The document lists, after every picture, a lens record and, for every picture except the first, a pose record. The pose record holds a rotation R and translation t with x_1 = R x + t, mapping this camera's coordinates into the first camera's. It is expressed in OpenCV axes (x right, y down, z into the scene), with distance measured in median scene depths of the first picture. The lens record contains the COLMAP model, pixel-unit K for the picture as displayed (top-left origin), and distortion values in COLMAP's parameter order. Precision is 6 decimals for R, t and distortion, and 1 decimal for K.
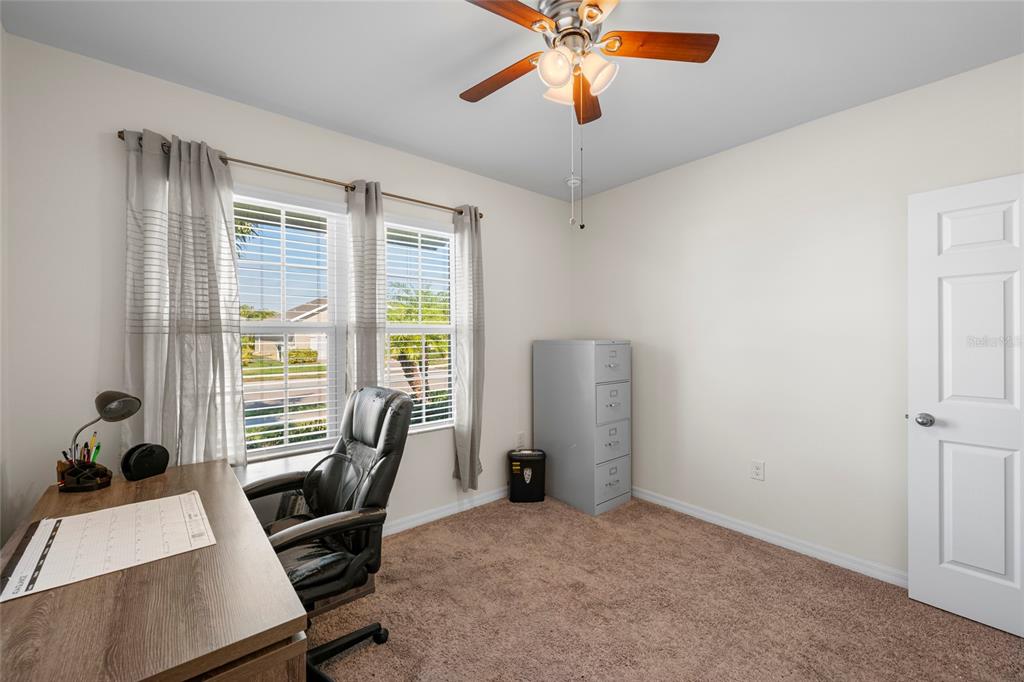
lens RADIAL K [[431.9, 0, 512.0], [0, 431.9, 341.0], [0, 0, 1]] dist [0.082700, -0.000002]
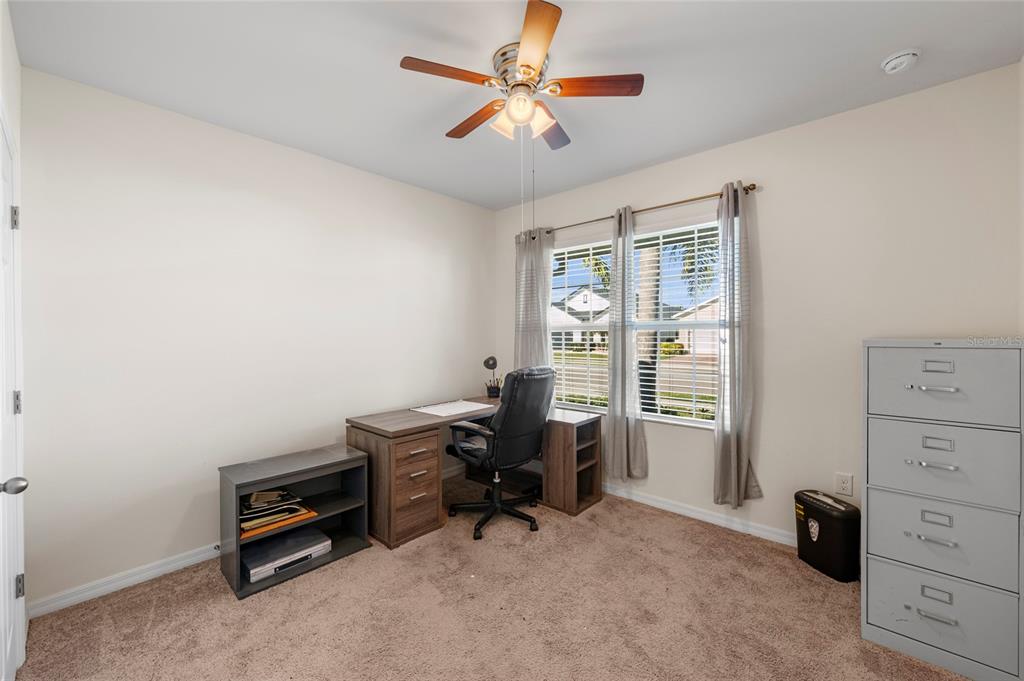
lens RADIAL K [[409.0, 0, 511.8], [0, 409.0, 327.9], [0, 0, 1]] dist [0.000270, 0.000053]
pose [[0.134439, -0.011877, -0.990851, 0.650642], [-0.018813, 0.999717, -0.014536, 0.002396], [0.990743, 0.020595, 0.134178, 0.439546]]
